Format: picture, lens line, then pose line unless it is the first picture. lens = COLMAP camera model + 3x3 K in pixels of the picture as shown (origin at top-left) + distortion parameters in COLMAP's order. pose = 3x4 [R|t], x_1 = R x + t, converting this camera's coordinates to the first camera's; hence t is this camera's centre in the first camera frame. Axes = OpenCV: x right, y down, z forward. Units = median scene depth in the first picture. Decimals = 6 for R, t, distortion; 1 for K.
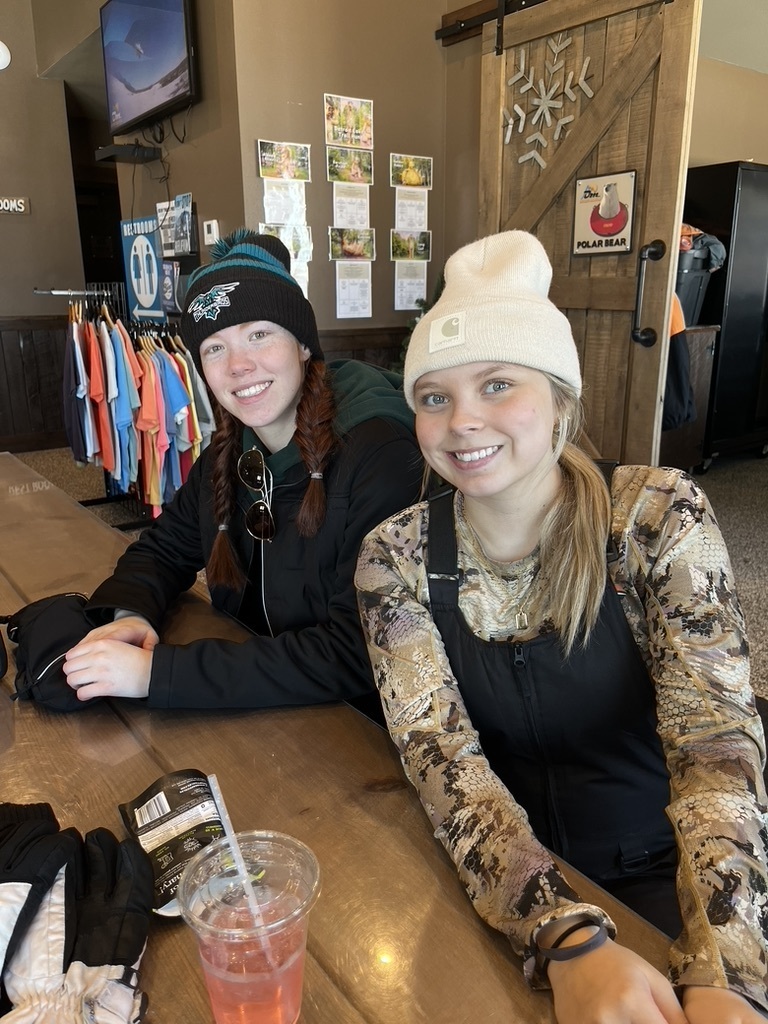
lens RADIAL K [[751.0, 0, 384.0], [0, 751.0, 512.0], [0, 0, 1]] dist [0.003782, 0.004890]
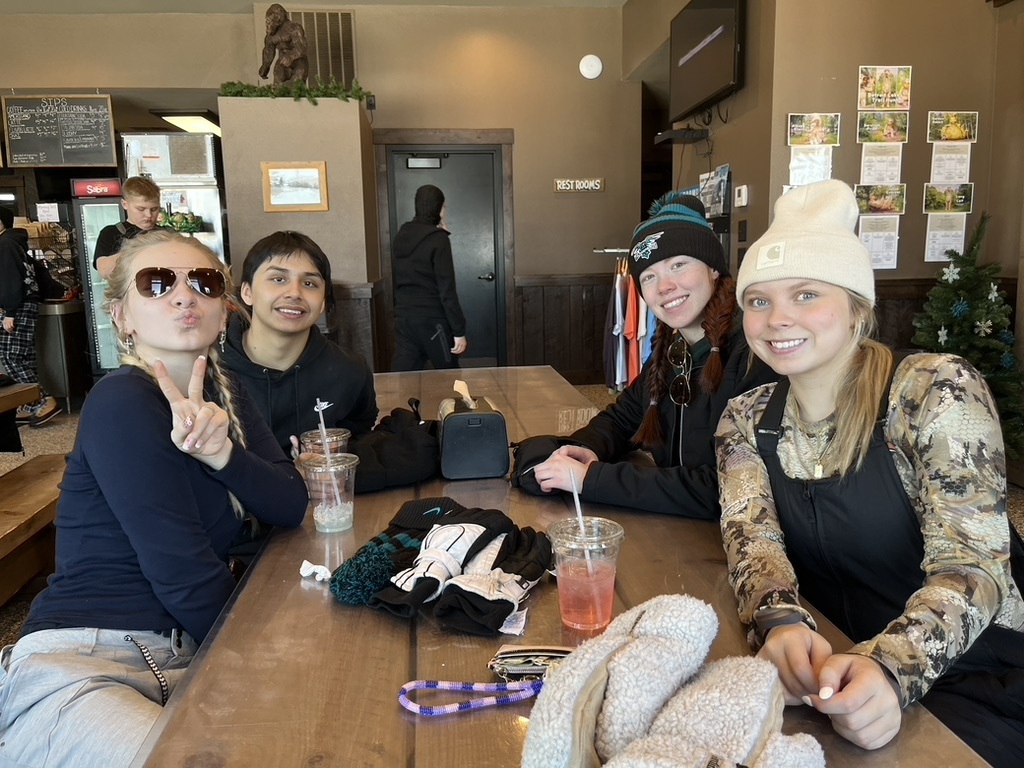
lens RADIAL K [[757.7, 0, 512.0], [0, 757.7, 384.0], [0, 0, 1]] dist [0.002512, -0.073190]
pose [[0.845013, 0.070142, -0.530126, 0.099241], [-0.130283, 0.988492, -0.076878, 0.038384], [0.518633, 0.134029, 0.844427, -0.098574]]
